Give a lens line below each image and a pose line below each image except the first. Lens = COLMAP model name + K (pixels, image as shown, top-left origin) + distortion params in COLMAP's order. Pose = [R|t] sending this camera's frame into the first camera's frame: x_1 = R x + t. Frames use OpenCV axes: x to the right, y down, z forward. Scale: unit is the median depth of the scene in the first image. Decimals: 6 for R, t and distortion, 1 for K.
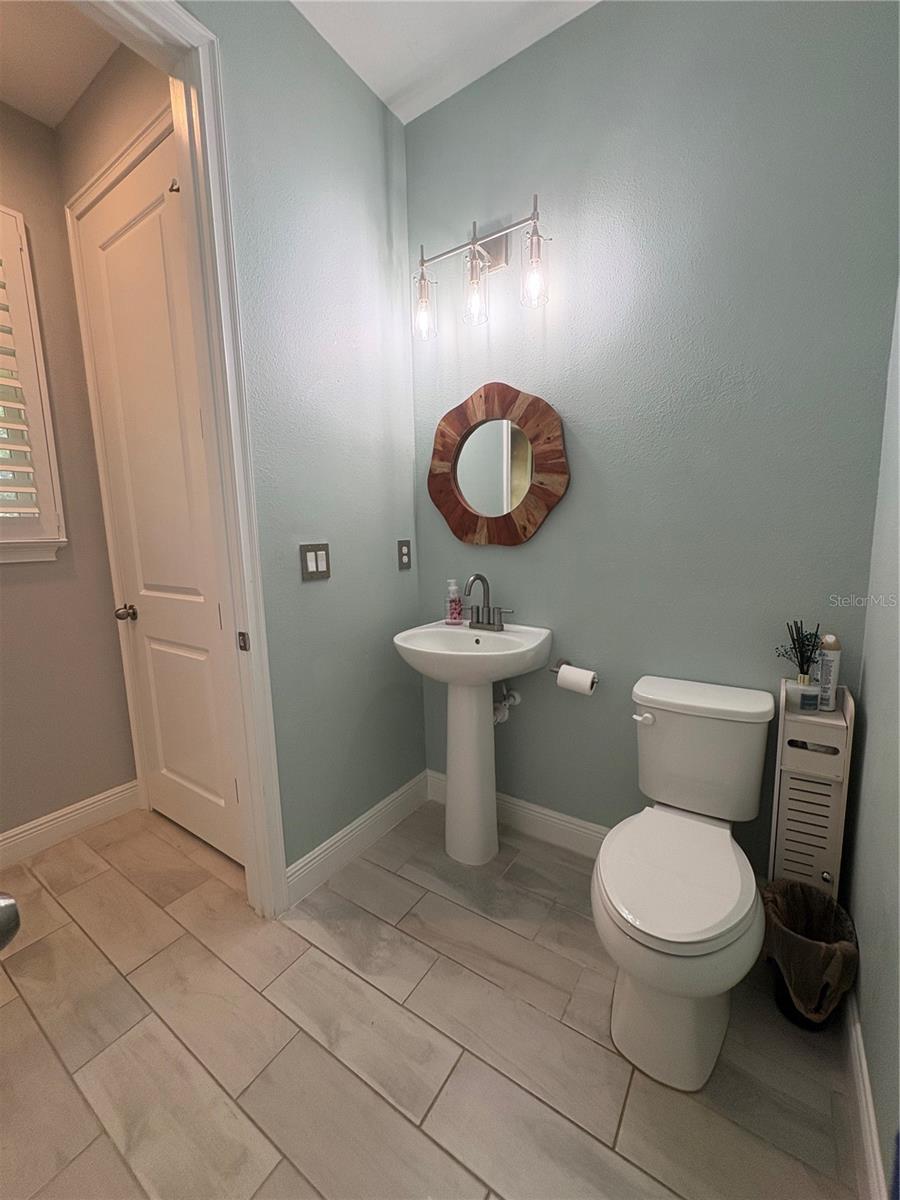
lens RADIAL K [[477.4, 0, 450.0], [0, 477.4, 600.0], [0, 0, 1]] dist [0.002677, -0.000357]
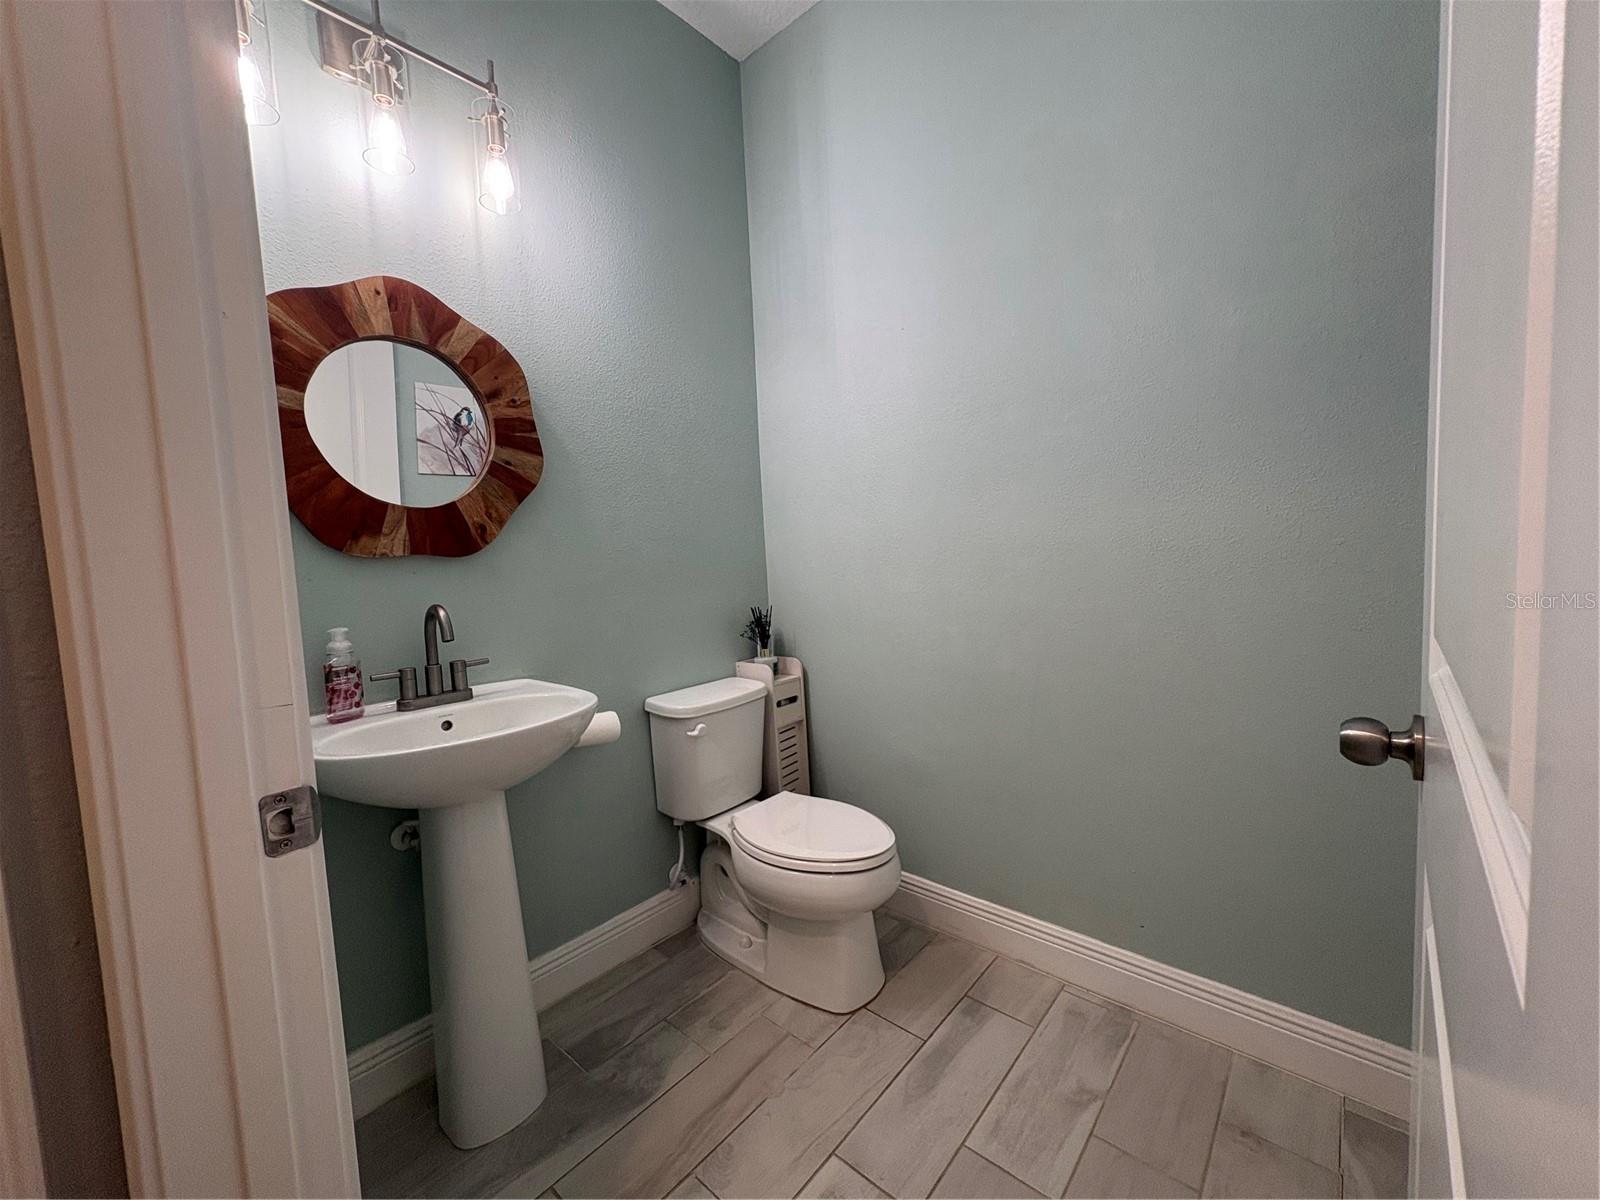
lens RADIAL K [[636.6, 0, 800.0], [0, 636.6, 600.0], [0, 0, 1]] dist [0.002677, -0.000357]
pose [[0.129424, -0.057506, 0.989921, -0.649150], [0.187636, 0.981701, 0.032496, -0.003889], [-0.973675, 0.181539, 0.137845, 0.495138]]
